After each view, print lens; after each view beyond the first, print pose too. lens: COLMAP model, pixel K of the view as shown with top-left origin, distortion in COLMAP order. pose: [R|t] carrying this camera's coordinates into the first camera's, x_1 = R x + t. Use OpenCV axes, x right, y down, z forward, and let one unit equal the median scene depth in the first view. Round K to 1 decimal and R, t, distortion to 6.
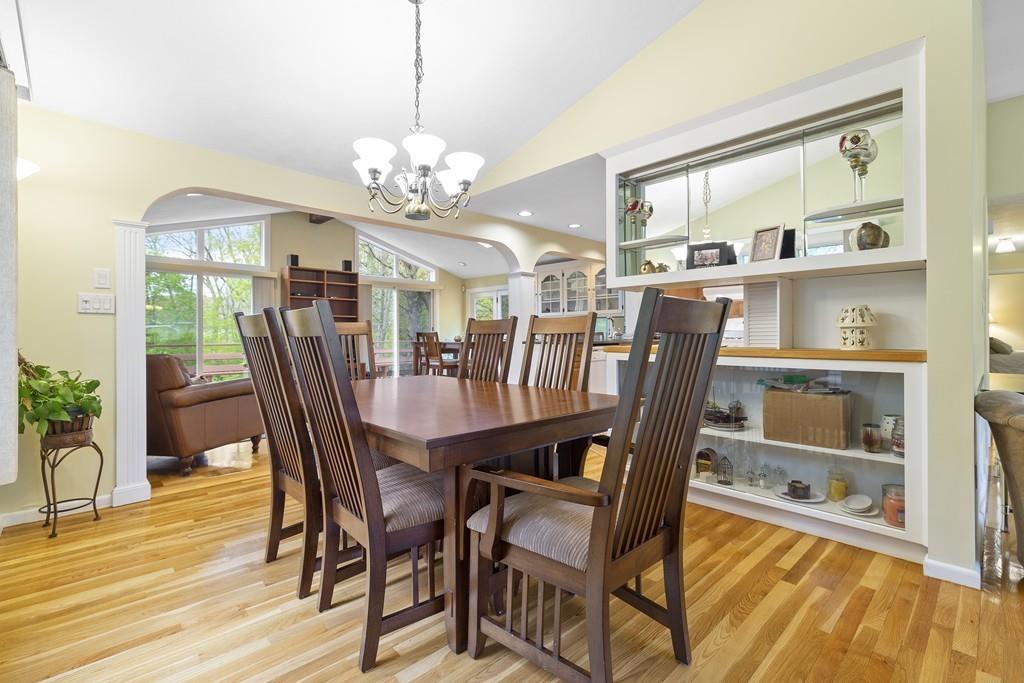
lens RADIAL K [[462.0, 0, 510.9], [0, 462.0, 331.6], [0, 0, 1]] dist [0.006952, -0.001031]
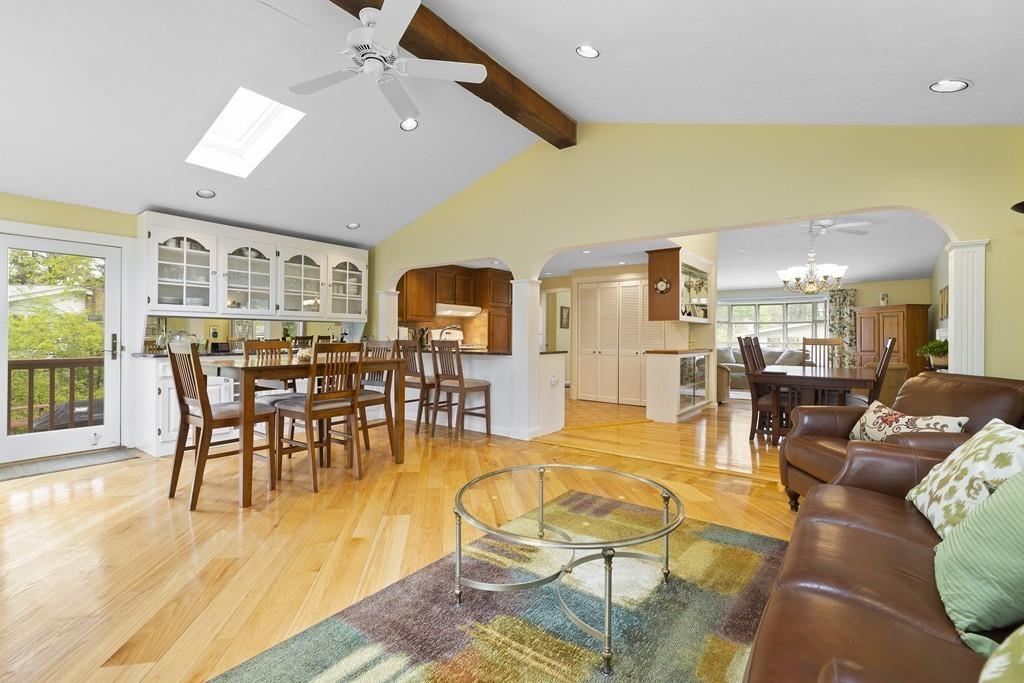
lens RADIAL K [[456.1, 0, 513.9], [0, 456.1, 336.8], [0, 0, 1]] dist [0.002036, -0.000117]
pose [[-0.168274, 0.004181, 0.985731, -0.655416], [-0.008723, 0.999946, -0.005731, -0.003807], [-0.985702, -0.009563, -0.168228, 0.865978]]
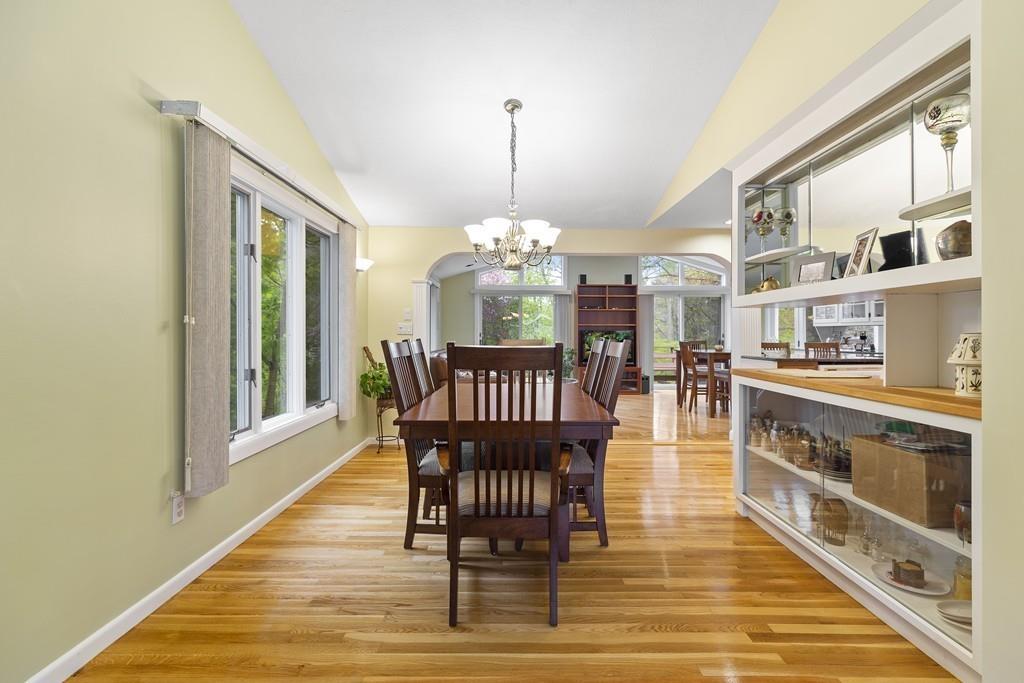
lens RADIAL K [[462.0, 0, 510.9], [0, 462.0, 331.6], [0, 0, 1]] dist [0.006952, -0.001031]
pose [[0.725501, 0.000770, -0.688220, 0.240301], [-0.000100, 0.999999, 0.001013, -0.020318], [0.688221, -0.000666, 0.725501, -0.001901]]
